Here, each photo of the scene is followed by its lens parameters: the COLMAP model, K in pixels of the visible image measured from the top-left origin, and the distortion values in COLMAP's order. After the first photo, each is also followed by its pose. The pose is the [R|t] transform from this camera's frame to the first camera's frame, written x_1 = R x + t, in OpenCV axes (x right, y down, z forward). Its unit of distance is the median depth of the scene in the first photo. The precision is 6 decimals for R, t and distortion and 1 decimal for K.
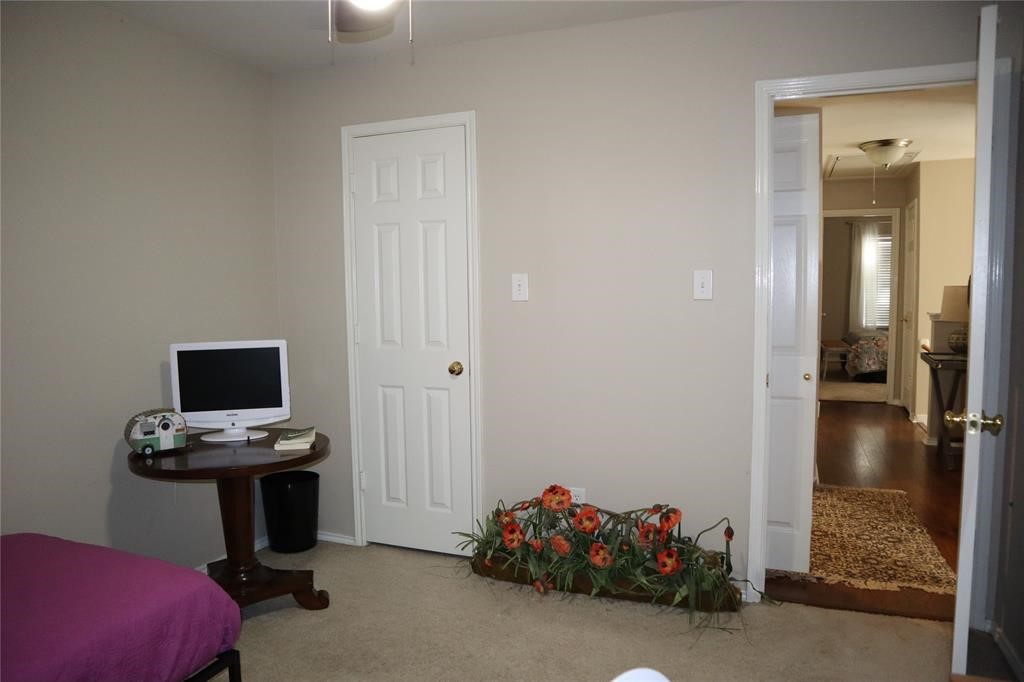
lens RADIAL K [[702.9, 0, 512.0], [0, 702.9, 341.0], [0, 0, 1]] dist [-0.124513, 0.085546]
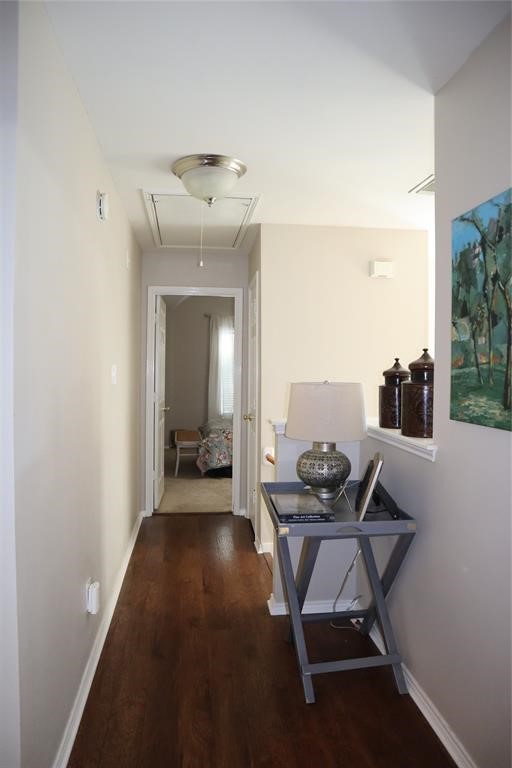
lens RADIAL K [[527.2, 0, 256.0], [0, 527.2, 384.0], [0, 0, 1]] dist [-0.124513, 0.085546]
pose [[0.874018, 0.008115, 0.485825, 0.256656], [0.020185, 0.998391, -0.052991, -0.036478], [-0.485474, 0.056122, 0.872448, 0.405583]]
